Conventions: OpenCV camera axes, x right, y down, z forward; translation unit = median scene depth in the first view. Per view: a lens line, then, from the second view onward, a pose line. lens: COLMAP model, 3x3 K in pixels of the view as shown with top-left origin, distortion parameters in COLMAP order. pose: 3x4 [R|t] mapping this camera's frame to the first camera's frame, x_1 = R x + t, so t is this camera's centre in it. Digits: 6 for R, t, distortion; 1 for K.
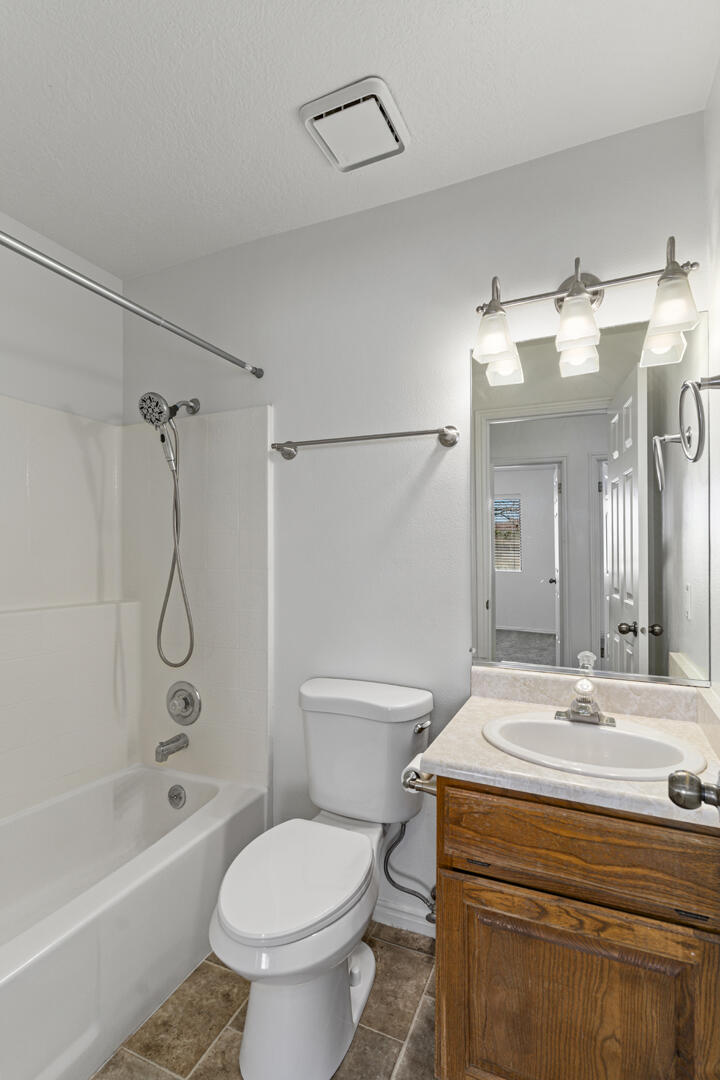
lens RADIAL K [[523.6, 0, 360.0], [0, 523.6, 540.0], [0, 0, 1]] dist [0.001947, 0.000552]
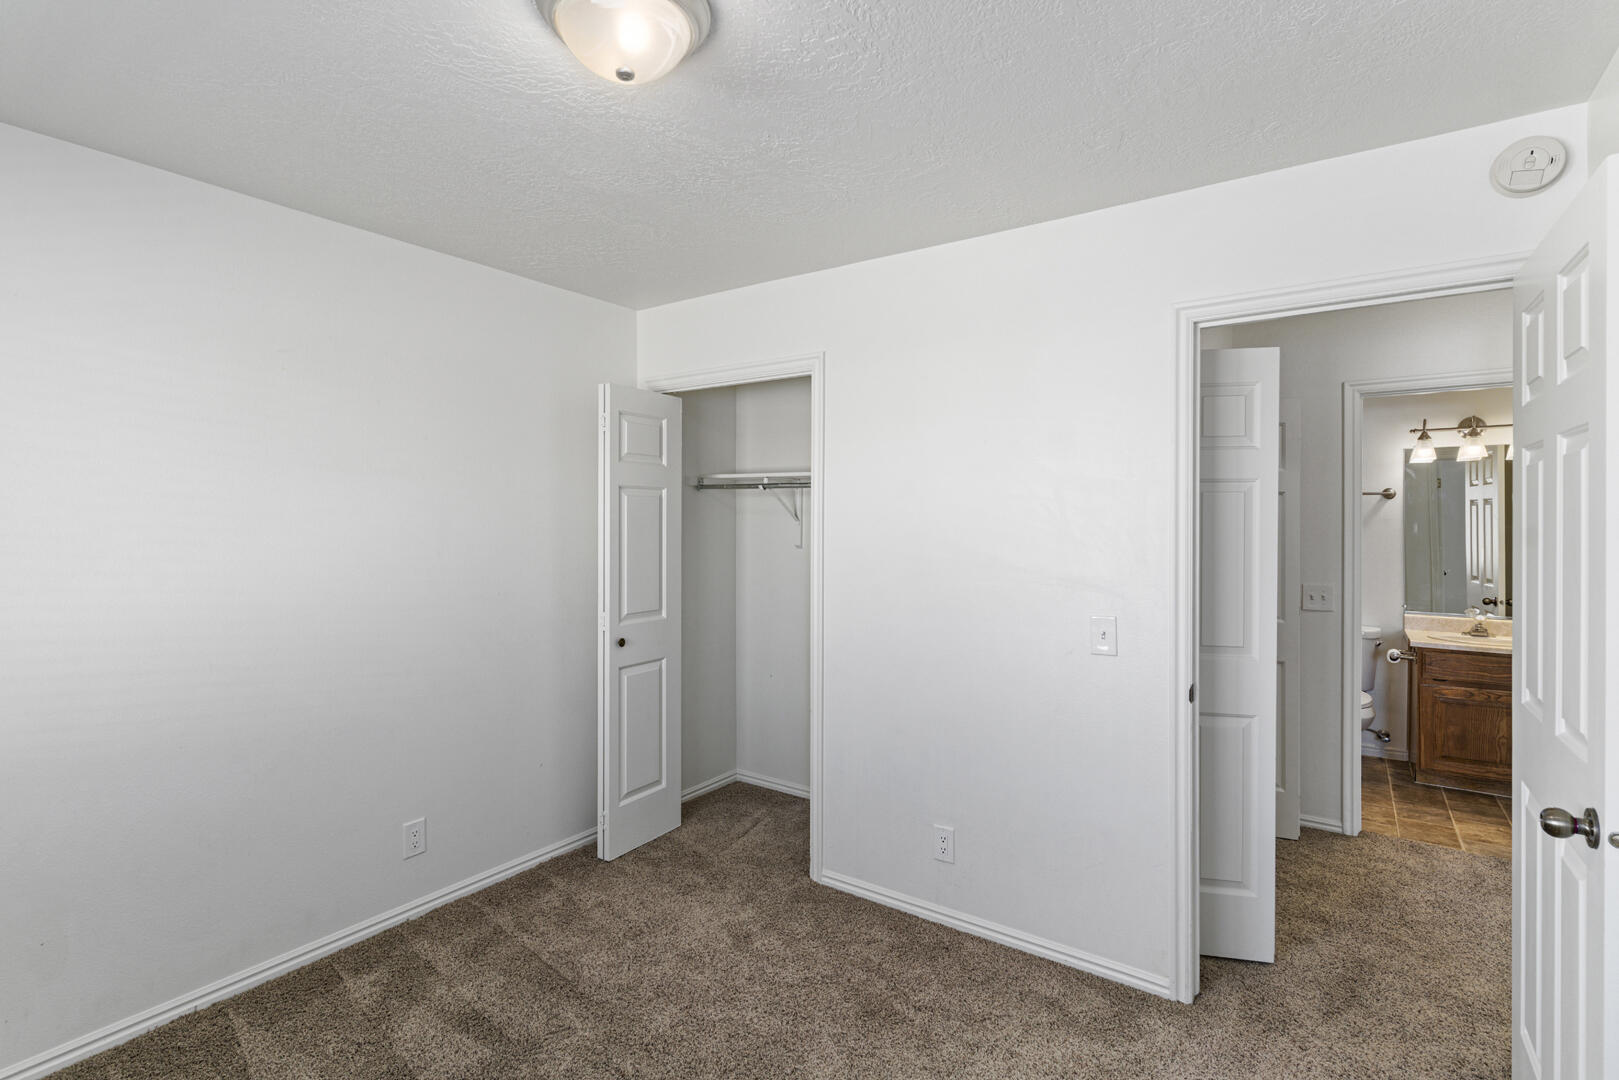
lens RADIAL K [[784.9, 0, 822.0], [0, 784.9, 516.5], [0, 0, 1]] dist [0.001947, 0.000552]
pose [[0.984633, -0.005525, -0.174547, -1.425337], [0.006484, 0.999967, 0.004921, -0.148103], [0.174514, -0.005977, 0.984637, -2.267391]]
